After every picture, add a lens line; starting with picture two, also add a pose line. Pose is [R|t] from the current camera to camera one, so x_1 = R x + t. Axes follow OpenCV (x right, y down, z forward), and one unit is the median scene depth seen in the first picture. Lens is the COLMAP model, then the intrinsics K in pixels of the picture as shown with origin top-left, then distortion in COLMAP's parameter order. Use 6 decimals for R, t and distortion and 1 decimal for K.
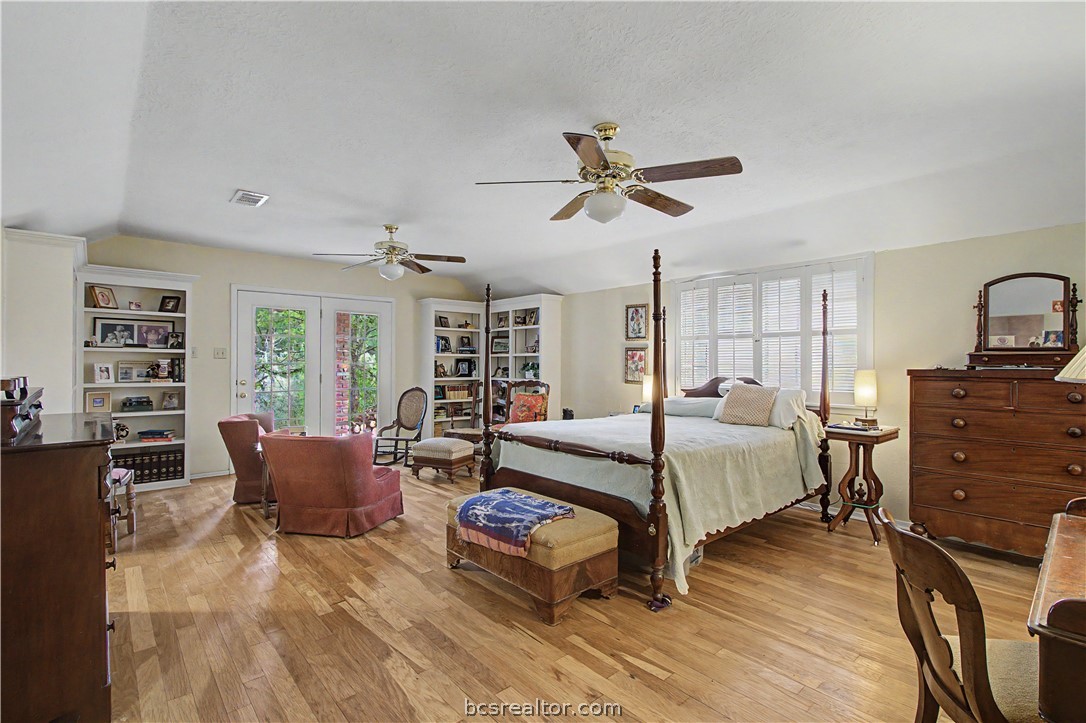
lens RADIAL K [[506.9, 0, 543.8], [0, 506.9, 362.4], [0, 0, 1]] dist [-0.013062, 0.000938]
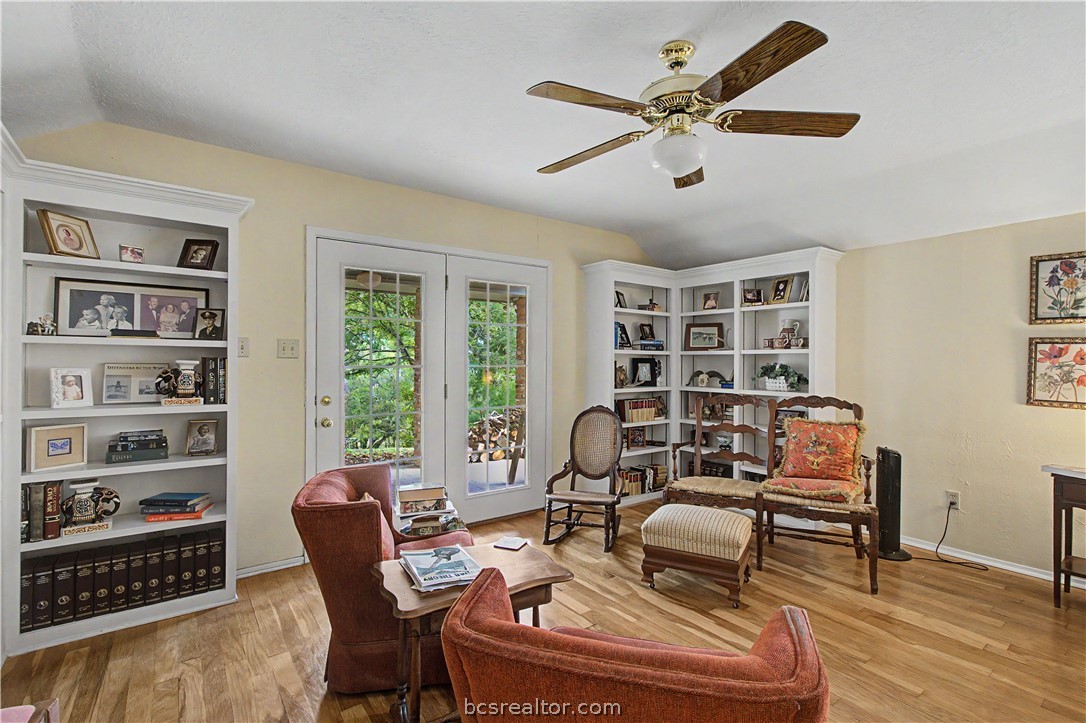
lens RADIAL K [[506.9, 0, 543.9], [0, 506.9, 361.2], [0, 0, 1]] dist [-0.013062, 0.000938]
pose [[0.996804, 0.000733, -0.079879, -0.336525], [-0.000679, 1.000000, 0.000698, -0.005133], [0.079880, -0.000641, 0.996804, 0.495927]]
